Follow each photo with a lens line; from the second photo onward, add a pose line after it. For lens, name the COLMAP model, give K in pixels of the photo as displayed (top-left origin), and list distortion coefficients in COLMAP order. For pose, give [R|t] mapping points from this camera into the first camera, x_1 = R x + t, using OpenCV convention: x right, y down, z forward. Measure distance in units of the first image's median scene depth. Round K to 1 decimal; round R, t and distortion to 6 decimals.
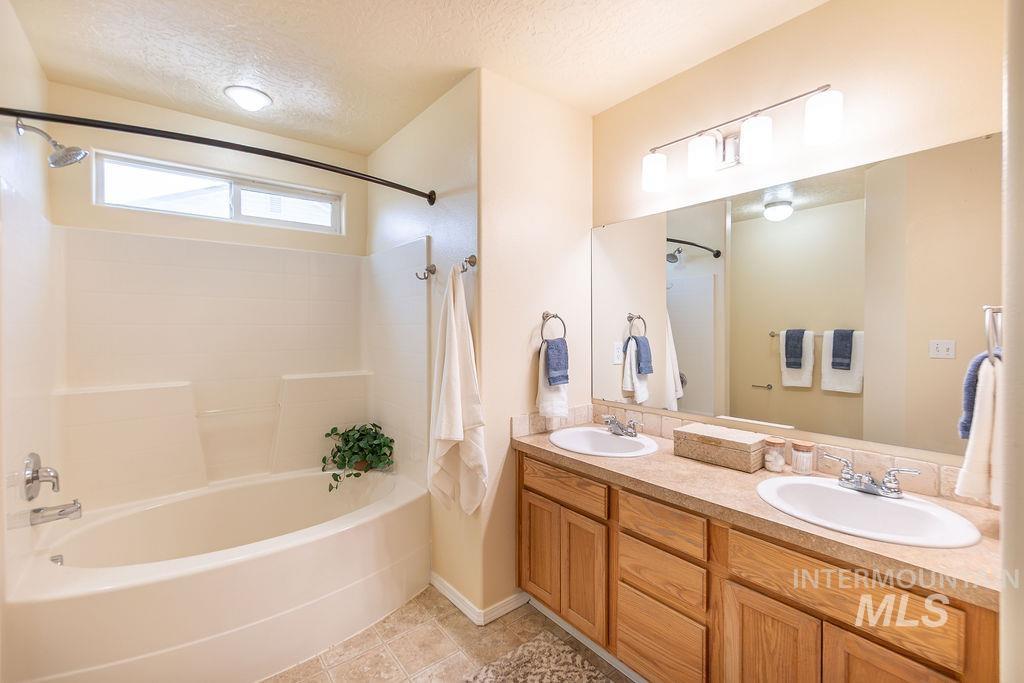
lens RADIAL K [[445.8, 0, 514.2], [0, 445.8, 335.5], [0, 0, 1]] dist [-0.010594, 0.002712]
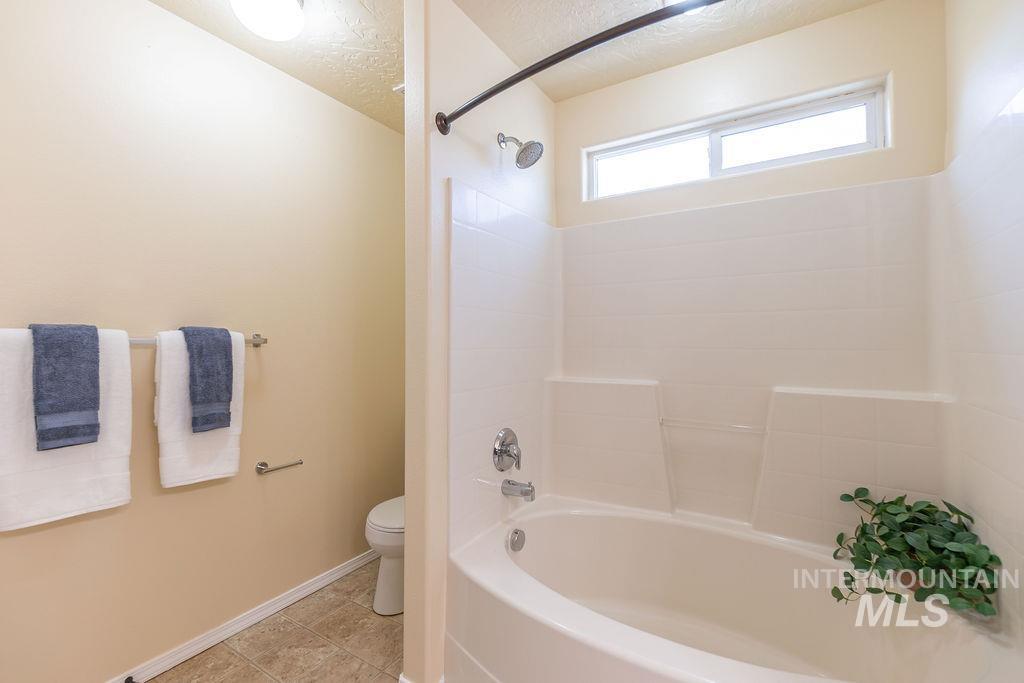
lens RADIAL K [[445.8, 0, 505.7], [0, 445.8, 333.5], [0, 0, 1]] dist [-0.010594, 0.002712]
pose [[0.329577, -0.015579, -0.944000, -0.025342], [-0.018721, 0.999559, -0.023032, 0.040621], [0.943943, 0.025263, 0.329140, 0.476091]]
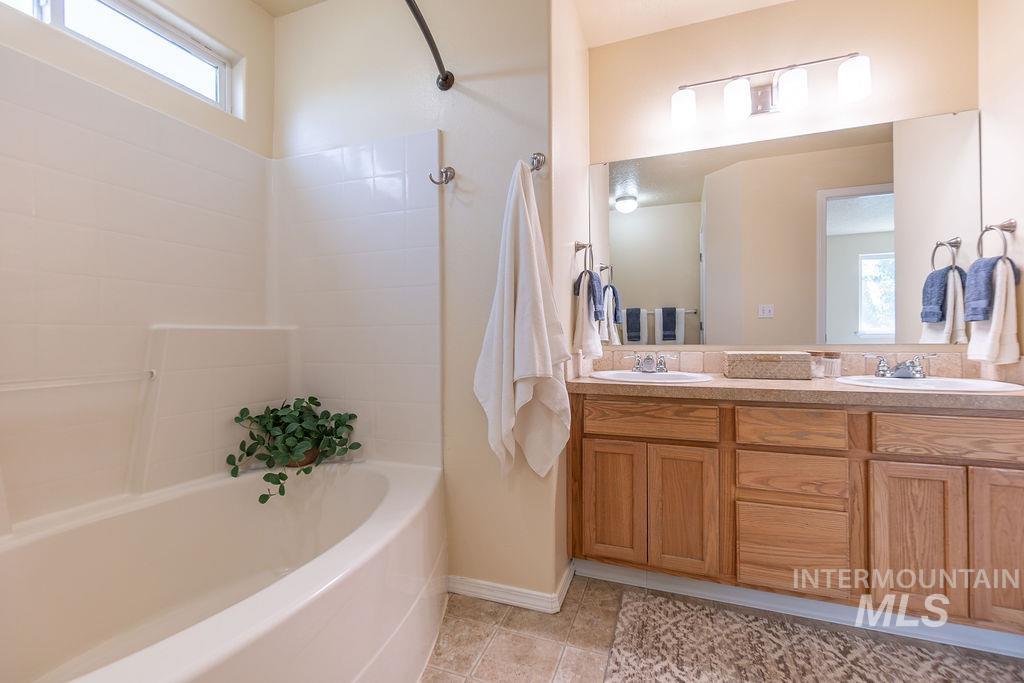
lens RADIAL K [[445.8, 0, 511.4], [0, 445.8, 338.1], [0, 0, 1]] dist [-0.010594, 0.002712]
pose [[0.856733, -0.007824, 0.515700, -0.500851], [0.017492, 0.999751, -0.013891, 0.149730], [-0.515463, 0.020921, 0.856657, 0.309060]]
